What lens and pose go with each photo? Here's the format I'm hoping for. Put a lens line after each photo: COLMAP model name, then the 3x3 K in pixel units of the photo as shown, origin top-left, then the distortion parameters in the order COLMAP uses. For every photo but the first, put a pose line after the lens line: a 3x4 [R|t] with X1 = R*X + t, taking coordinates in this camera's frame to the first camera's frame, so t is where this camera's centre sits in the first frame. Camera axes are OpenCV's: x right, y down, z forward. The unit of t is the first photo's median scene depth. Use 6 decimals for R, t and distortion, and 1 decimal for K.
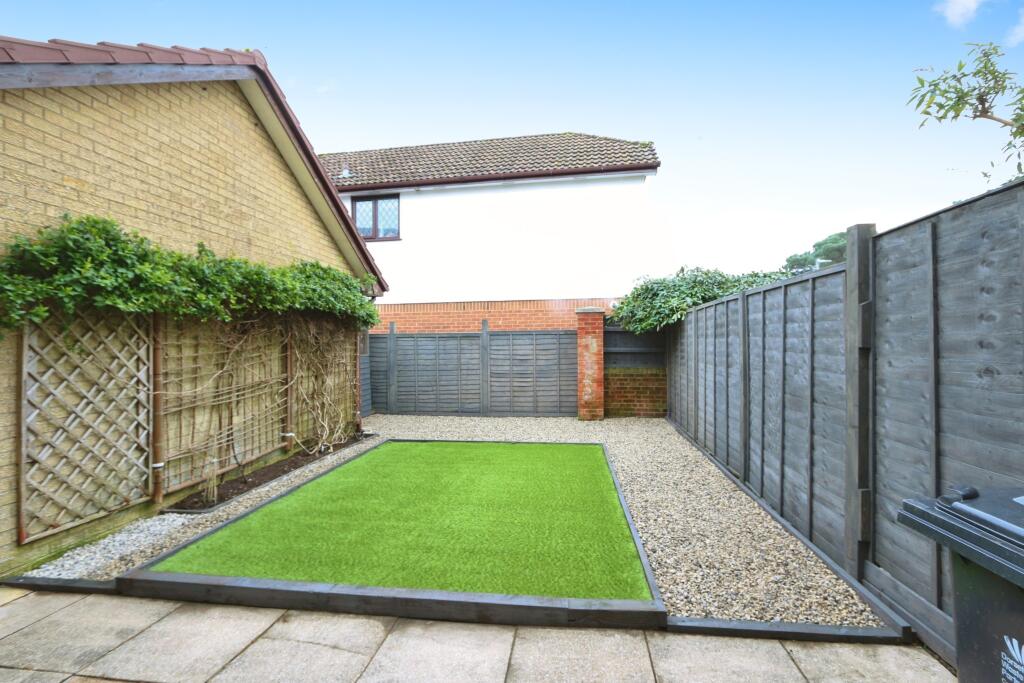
lens RADIAL K [[481.7, 0, 510.9], [0, 481.7, 348.6], [0, 0, 1]] dist [-0.013947, 0.000129]
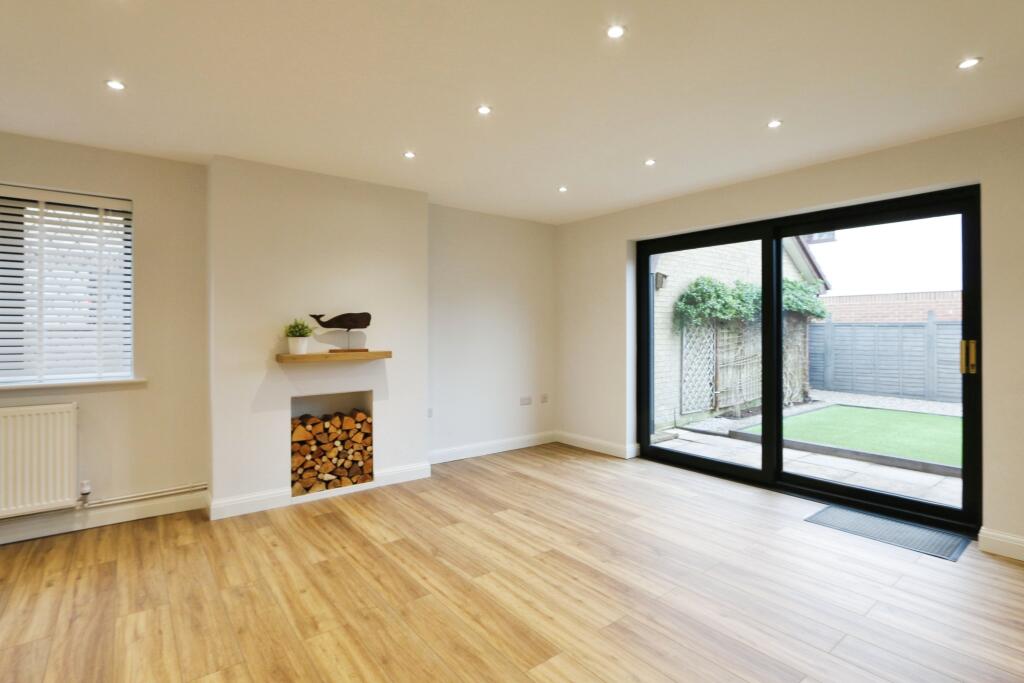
lens RADIAL K [[484.0, 0, 515.5], [0, 484.0, 326.2], [0, 0, 1]] dist [-0.014490, 0.000572]
pose [[0.716782, 0.006304, -0.697269, 0.033406], [-0.014692, 0.999874, -0.006063, -0.005346], [0.697143, 0.014590, 0.716784, -0.521445]]
